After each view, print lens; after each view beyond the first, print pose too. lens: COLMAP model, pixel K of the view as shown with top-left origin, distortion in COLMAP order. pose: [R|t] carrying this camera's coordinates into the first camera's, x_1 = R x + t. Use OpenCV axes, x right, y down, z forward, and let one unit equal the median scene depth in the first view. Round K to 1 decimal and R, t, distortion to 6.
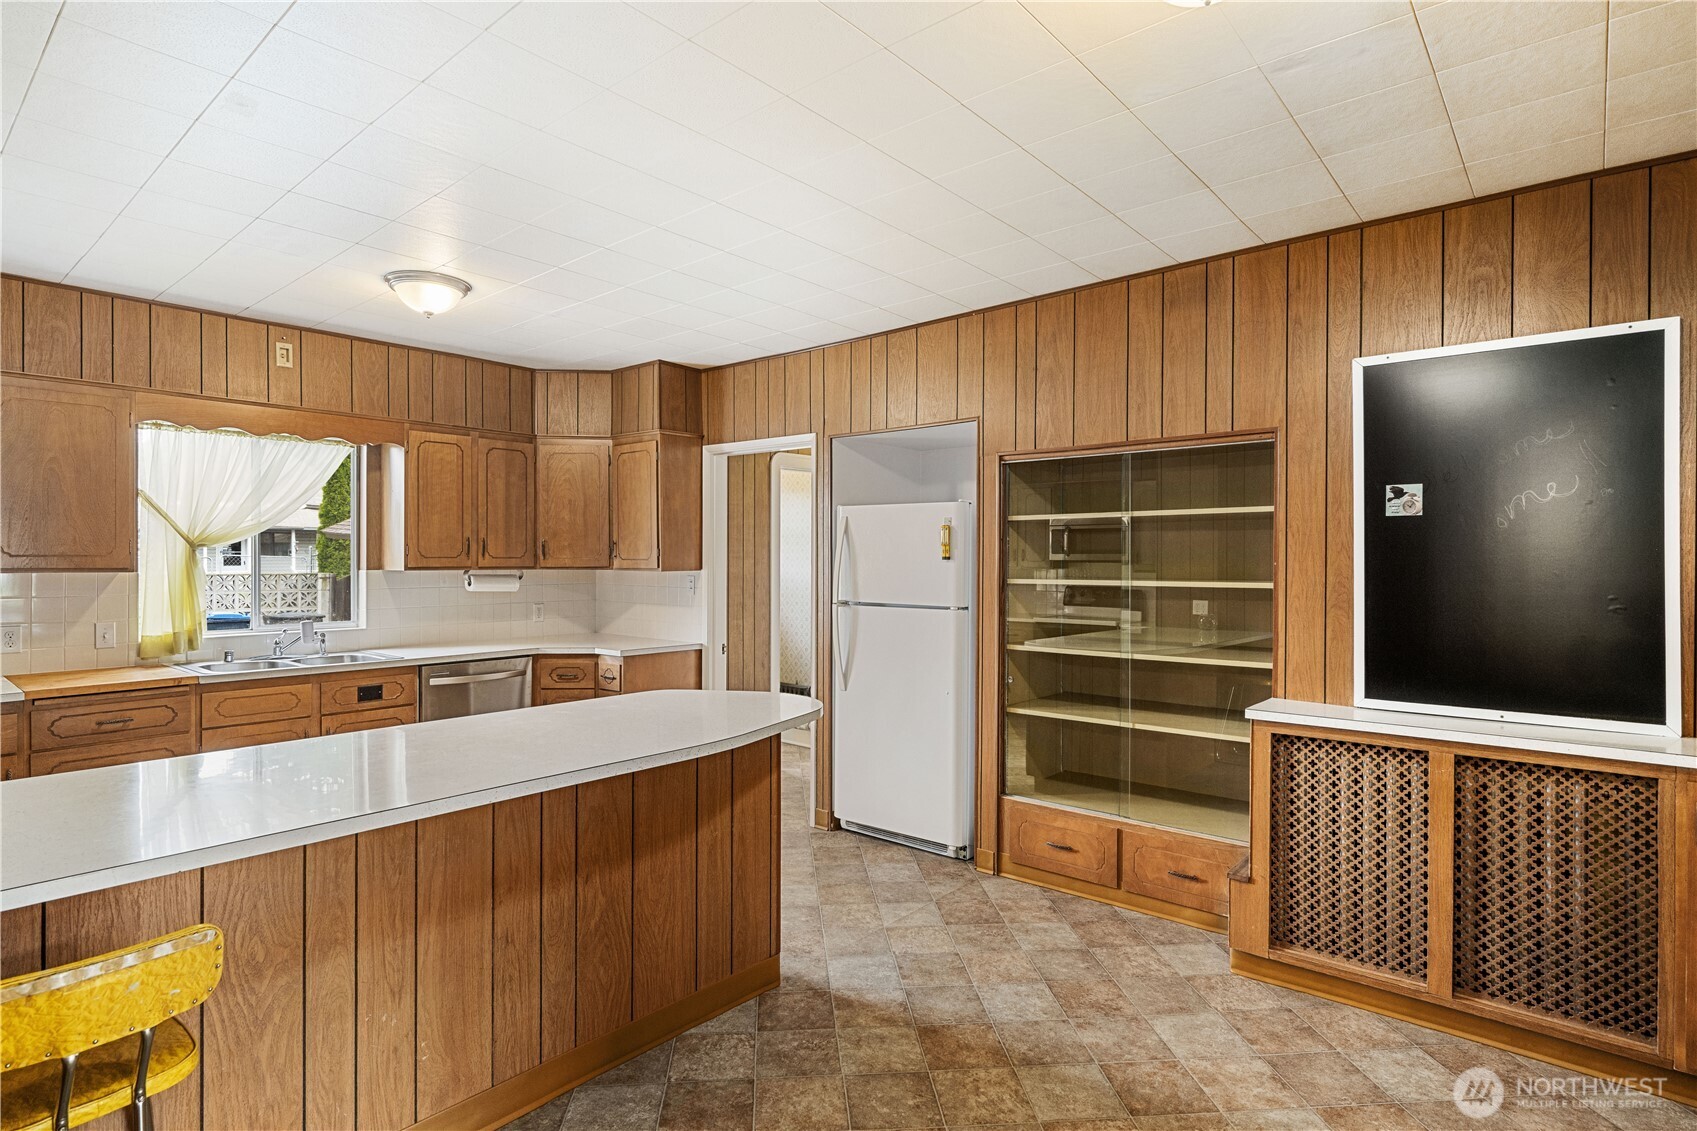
lens RADIAL K [[865.1, 0, 848.5], [0, 865.1, 565.5], [0, 0, 1]] dist [-0.000466, 0.000436]
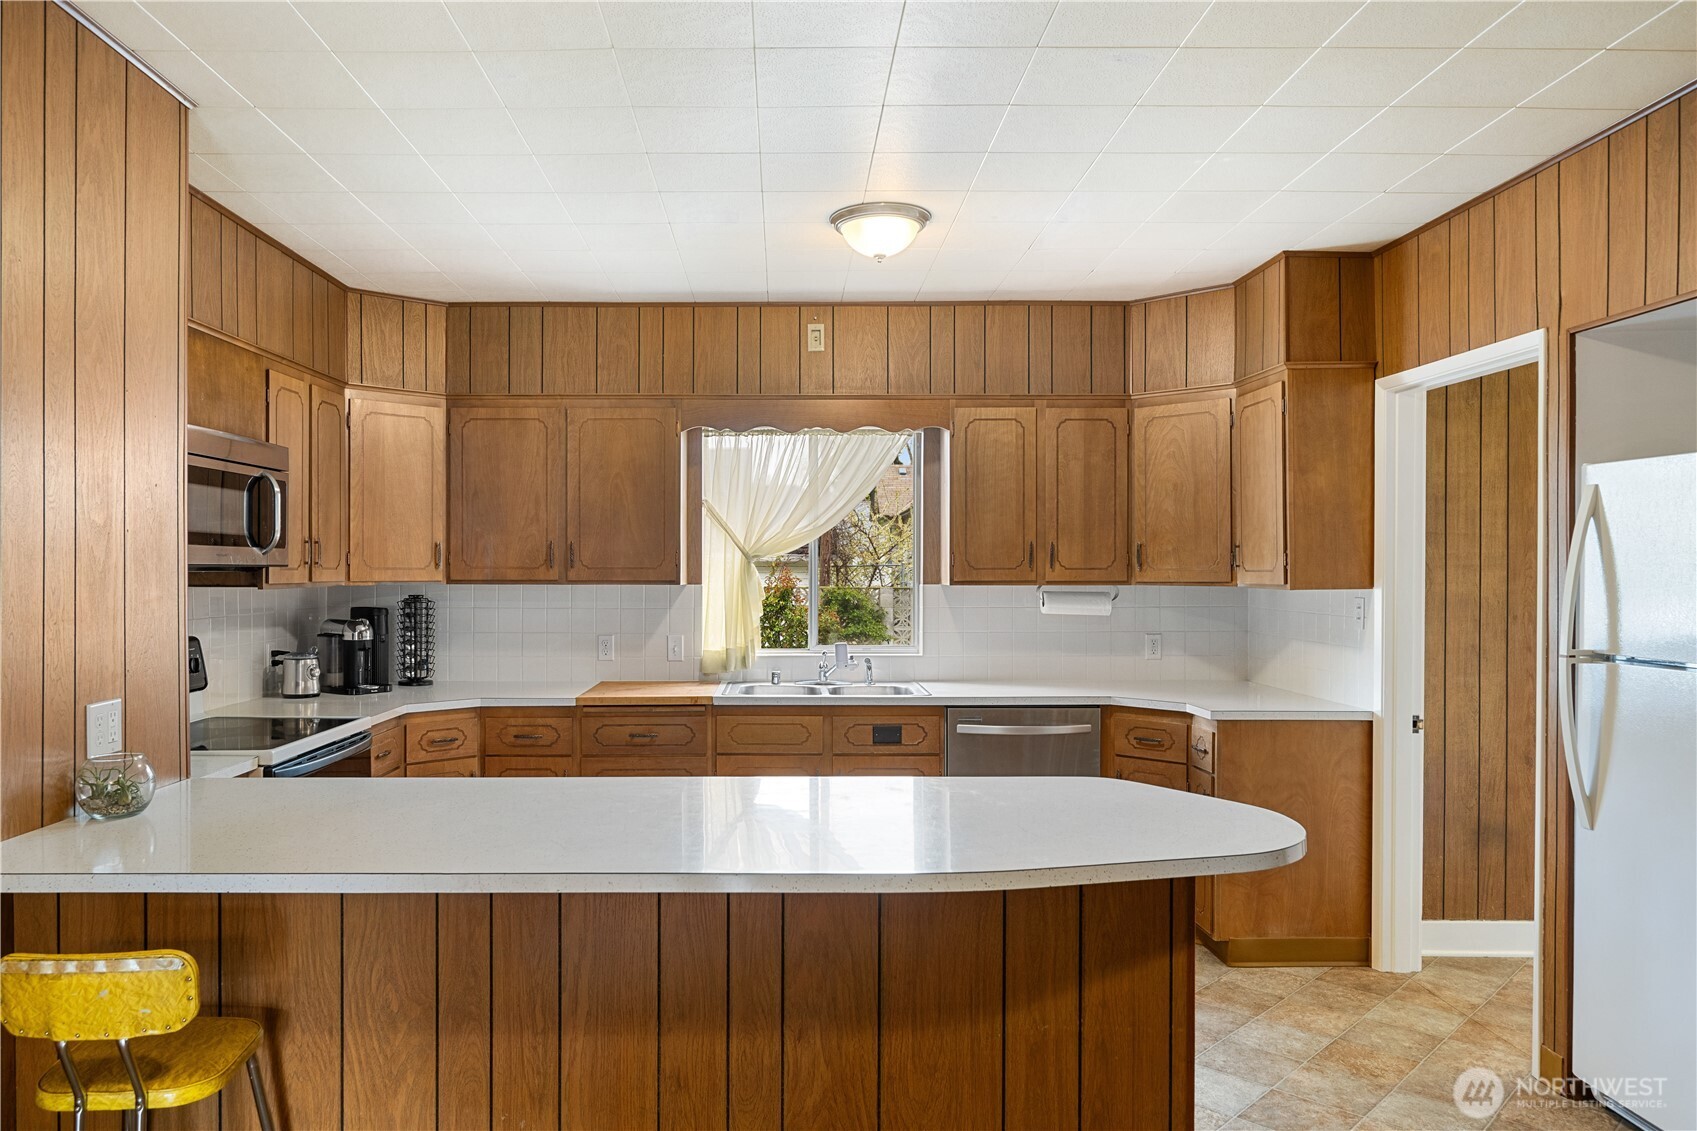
lens RADIAL K [[1157.5, 0, 846.2], [0, 1157.5, 581.1], [0, 0, 1]] dist [-0.002249, -0.001758]
pose [[0.649366, 0.004768, -0.760461, 0.254097], [-0.003393, 0.999989, 0.003373, -0.001345], [0.760469, 0.000390, 0.649374, 0.259291]]
